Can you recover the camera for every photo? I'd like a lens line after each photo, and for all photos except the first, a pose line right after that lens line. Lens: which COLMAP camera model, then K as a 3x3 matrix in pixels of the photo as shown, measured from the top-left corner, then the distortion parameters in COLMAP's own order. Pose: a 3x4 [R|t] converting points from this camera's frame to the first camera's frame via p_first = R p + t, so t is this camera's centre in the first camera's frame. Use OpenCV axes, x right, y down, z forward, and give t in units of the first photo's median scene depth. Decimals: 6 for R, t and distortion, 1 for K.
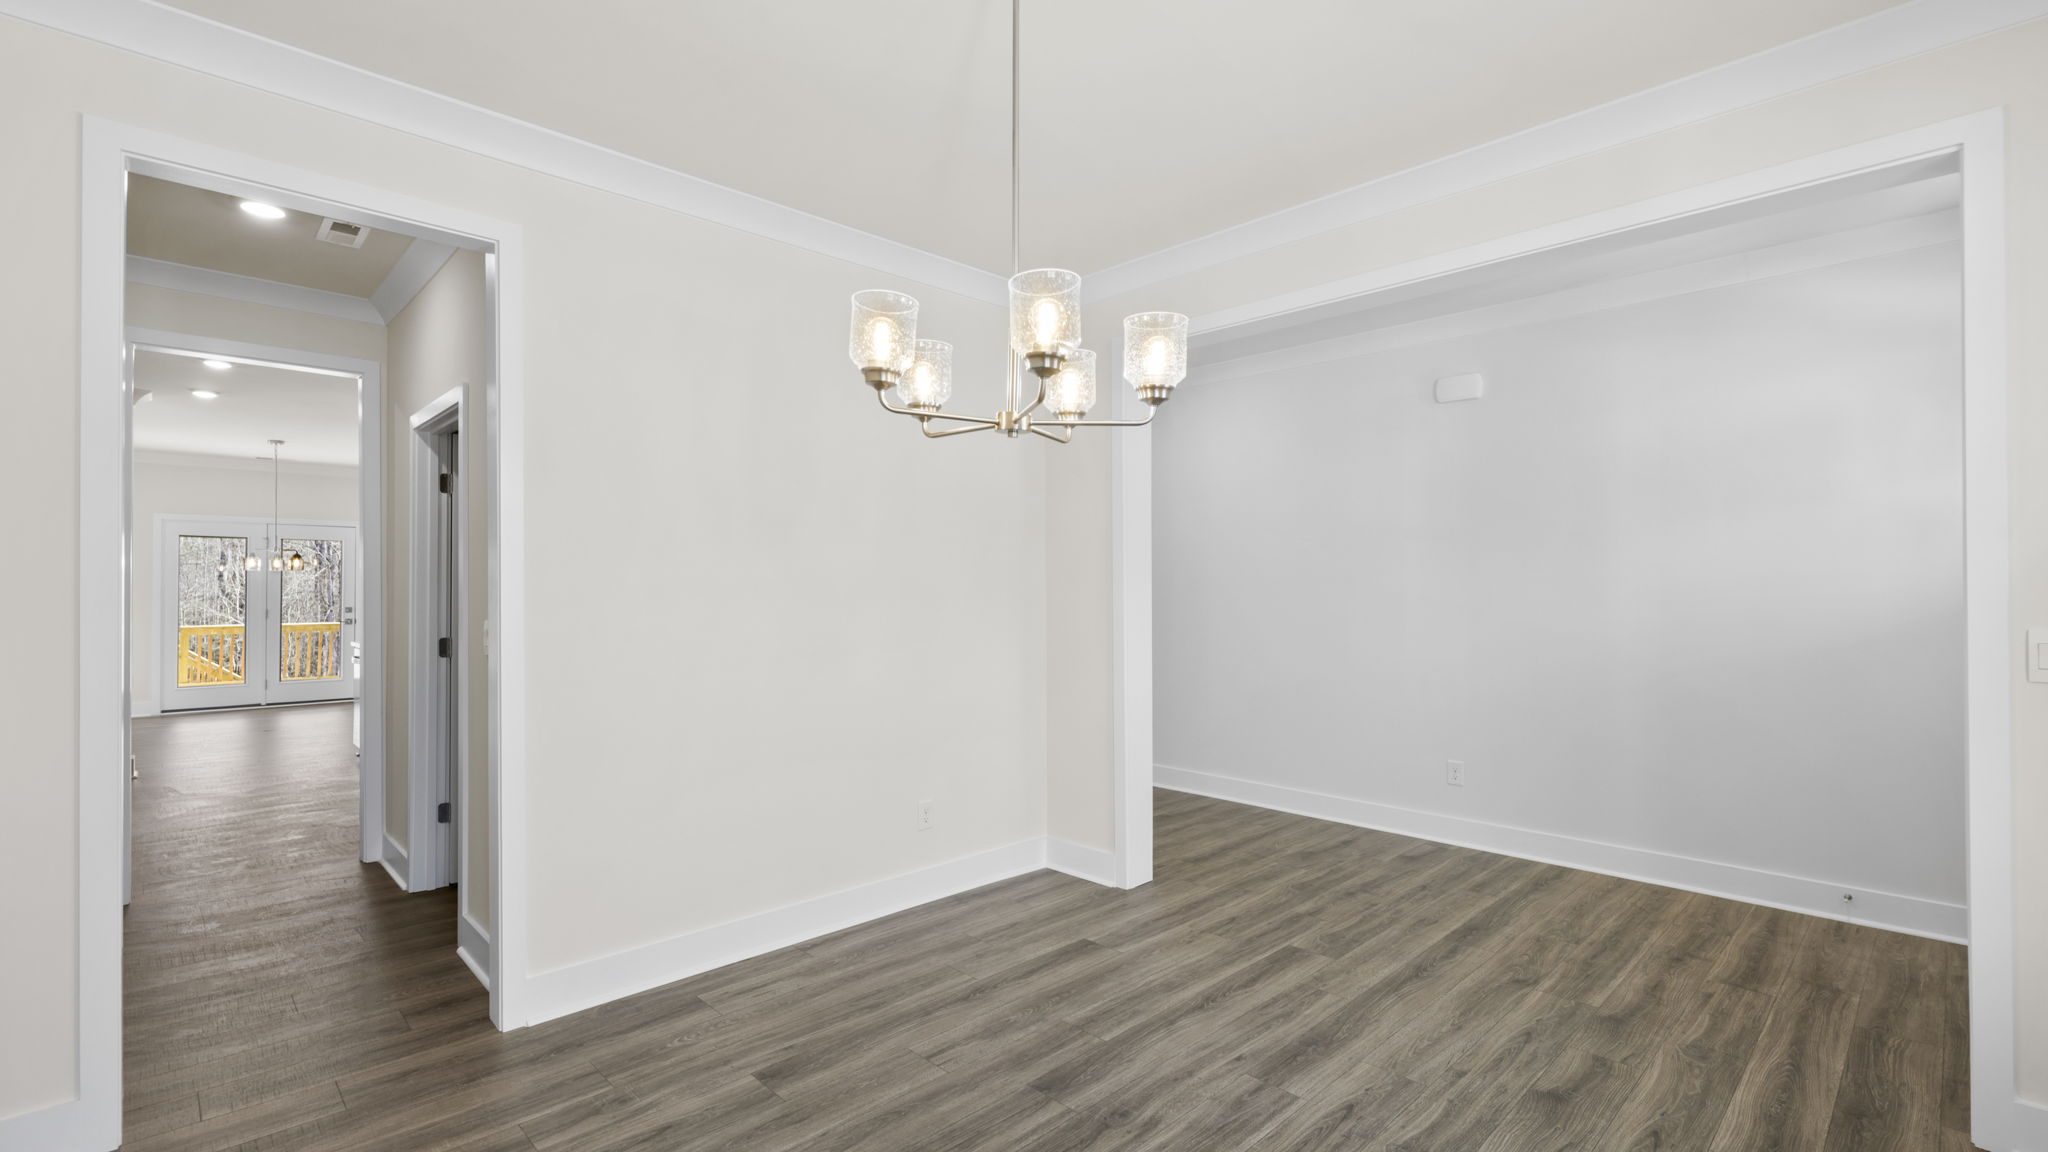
lens RADIAL K [[914.5, 0, 1024.0], [0, 914.5, 576.0], [0, 0, 1]] dist [-0.001543, -0.000293]
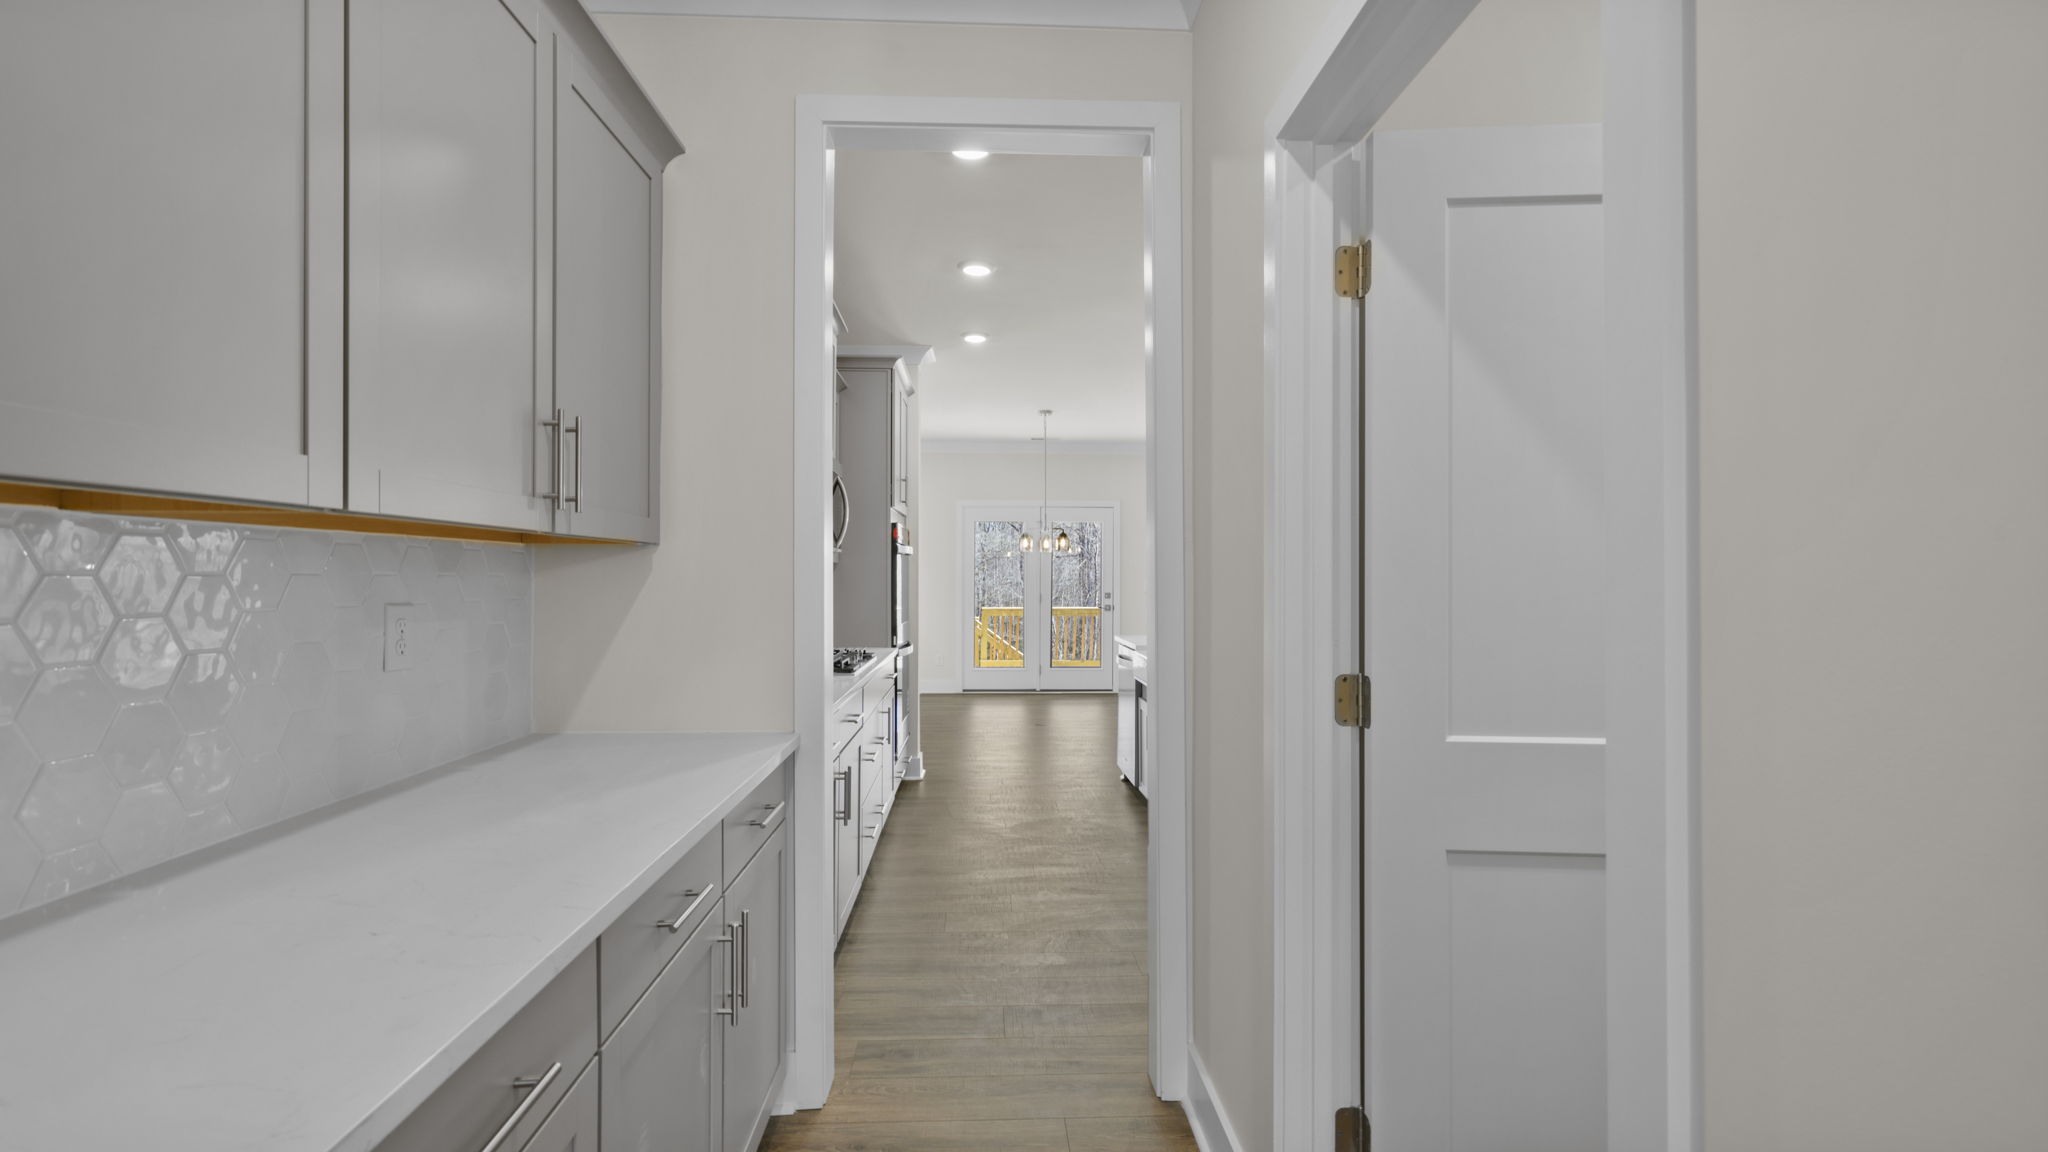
lens RADIAL K [[914.5, 0, 1024.0], [0, 914.5, 576.0], [0, 0, 1]] dist [-0.001543, -0.000293]
pose [[0.751659, 0.003376, -0.659544, -0.223459], [0.003132, 0.999957, 0.008688, 0.010341], [0.659545, -0.008596, 0.751616, 0.287772]]
